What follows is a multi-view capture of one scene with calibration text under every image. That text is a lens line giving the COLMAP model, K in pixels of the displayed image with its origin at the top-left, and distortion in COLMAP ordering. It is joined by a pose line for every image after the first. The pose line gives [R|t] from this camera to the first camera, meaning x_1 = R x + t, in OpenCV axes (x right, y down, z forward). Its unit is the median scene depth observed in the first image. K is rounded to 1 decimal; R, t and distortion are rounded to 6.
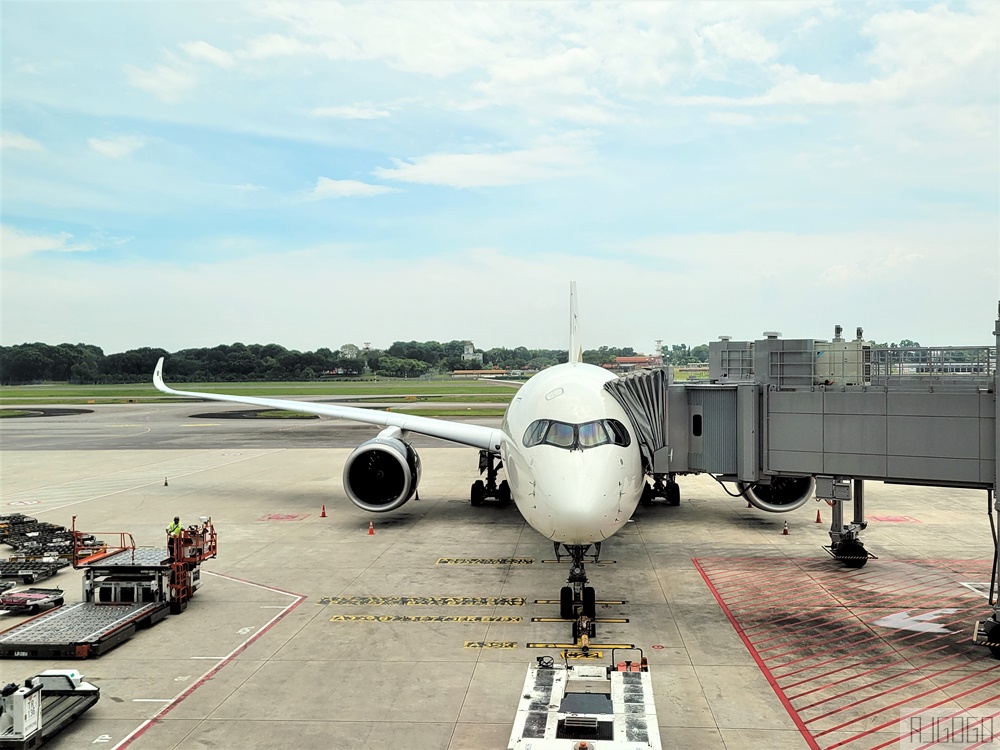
lens RADIAL K [[829.3, 0, 532.7], [0, 829.3, 376.9], [0, 0, 1]] dist [0.018609, 0.011465]
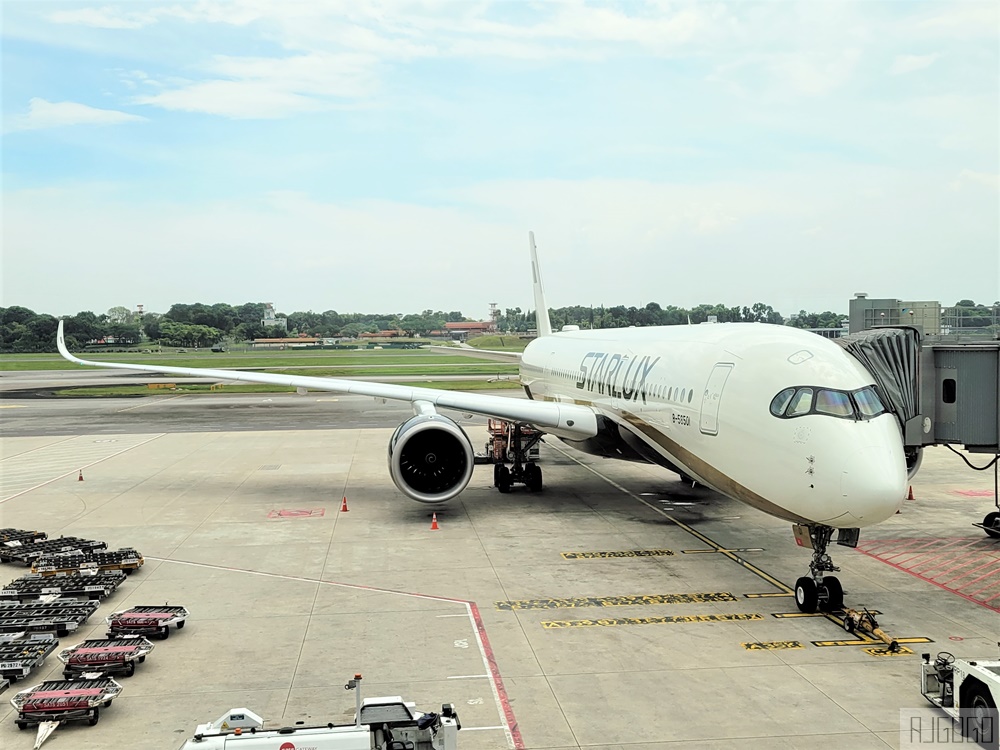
lens RADIAL K [[965.0, 0, 499.0], [0, 965.0, 374.7], [0, 0, 1]] dist [0.033423, 0.000000]
pose [[0.987289, -0.009405, 0.158658, -0.372269], [0.004642, 0.999528, 0.030361, 0.005740], [-0.158868, -0.029239, 0.986867, 0.040165]]
